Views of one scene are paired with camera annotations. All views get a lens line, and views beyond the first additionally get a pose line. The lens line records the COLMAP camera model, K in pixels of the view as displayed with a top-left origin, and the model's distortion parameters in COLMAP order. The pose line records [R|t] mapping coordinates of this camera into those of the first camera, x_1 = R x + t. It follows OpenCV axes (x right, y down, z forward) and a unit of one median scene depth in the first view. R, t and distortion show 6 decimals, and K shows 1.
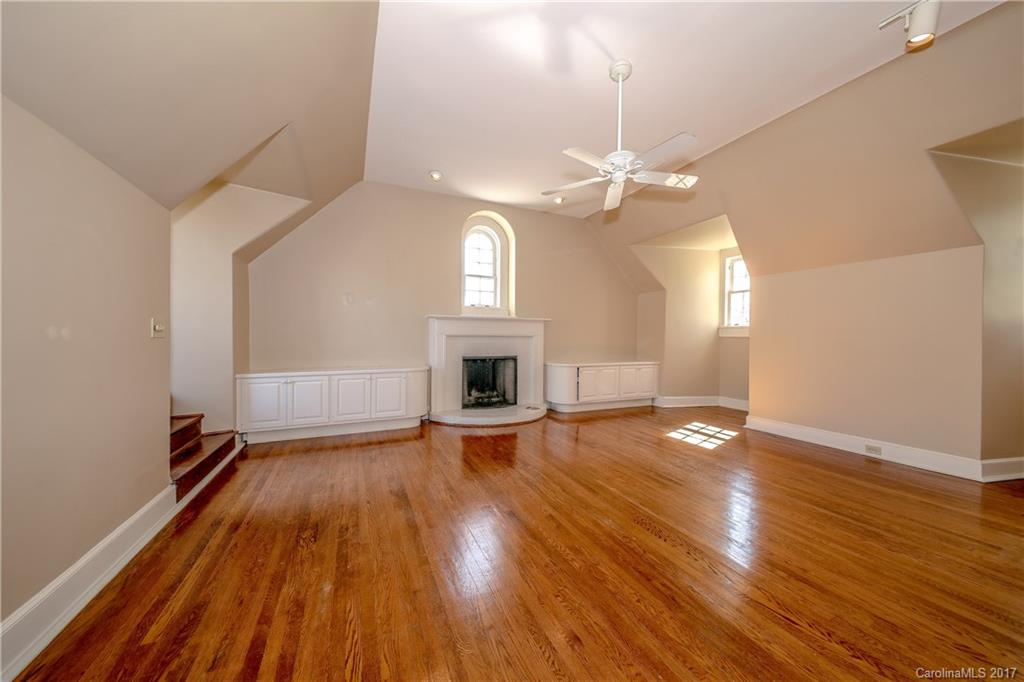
lens RADIAL K [[357.5, 0, 505.4], [0, 357.5, 343.5], [0, 0, 1]] dist [0.001417, -0.000379]
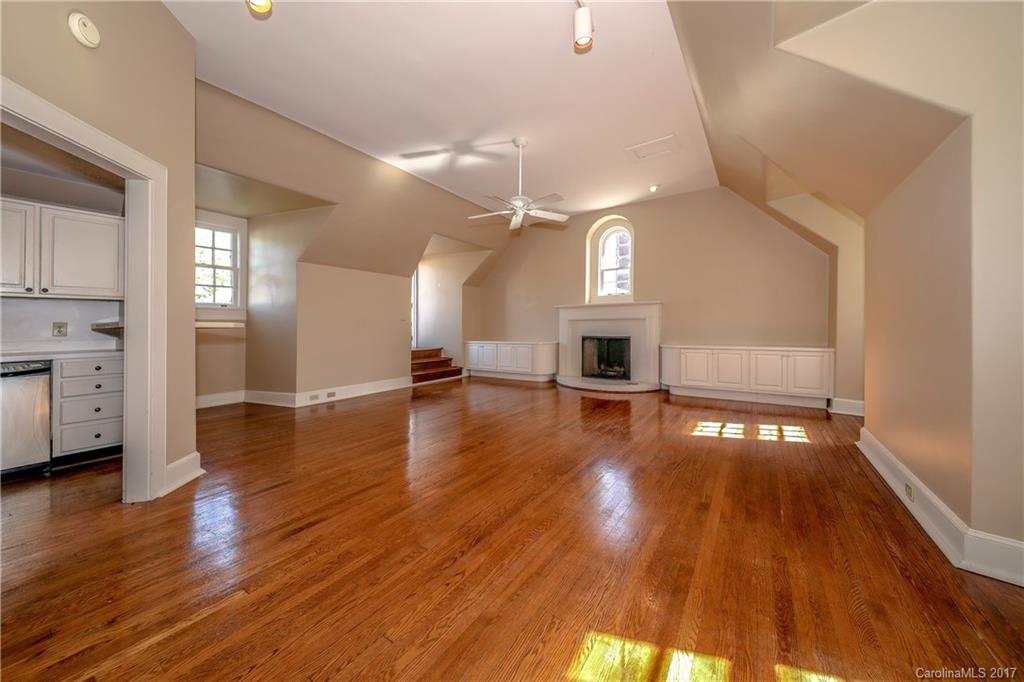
lens RADIAL K [[357.5, 0, 509.0], [0, 357.5, 331.1], [0, 0, 1]] dist [0.001417, -0.000379]
pose [[0.524393, -0.001779, -0.851475, 0.787523], [-0.006049, 0.999965, -0.005814, 0.026734], [0.851455, 0.008199, 0.524364, 0.086421]]
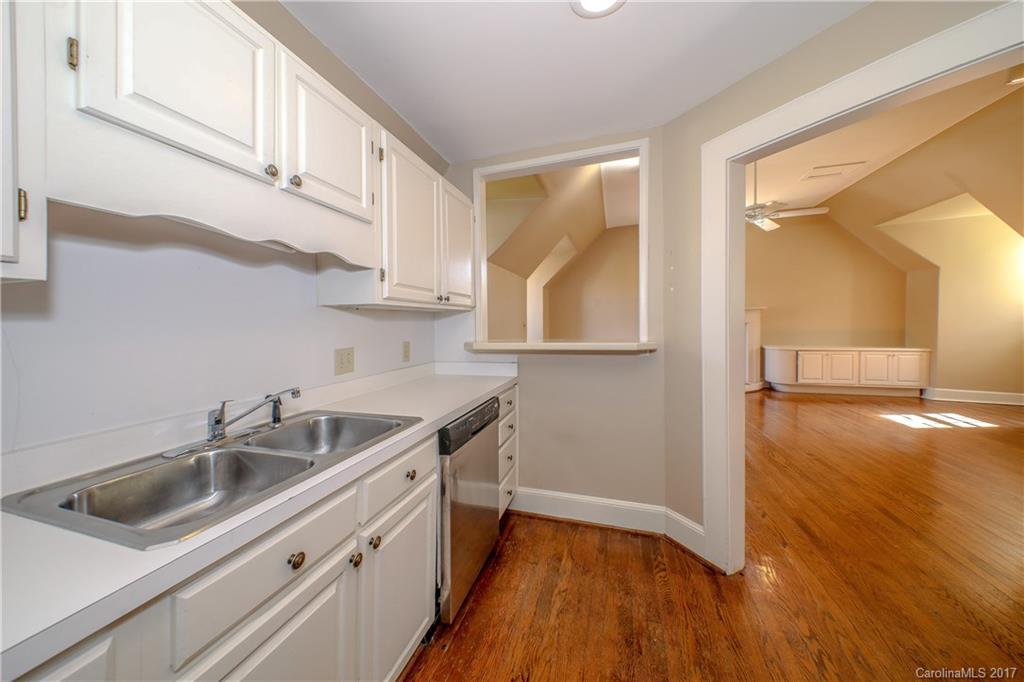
lens RADIAL K [[357.5, 0, 493.3], [0, 357.5, 340.5], [0, 0, 1]] dist [0.001417, -0.000379]
pose [[0.731254, 0.008921, -0.682047, 0.271746], [0.007663, 0.999744, 0.021293, 0.002912], [0.682062, -0.020797, 0.730999, -0.444420]]
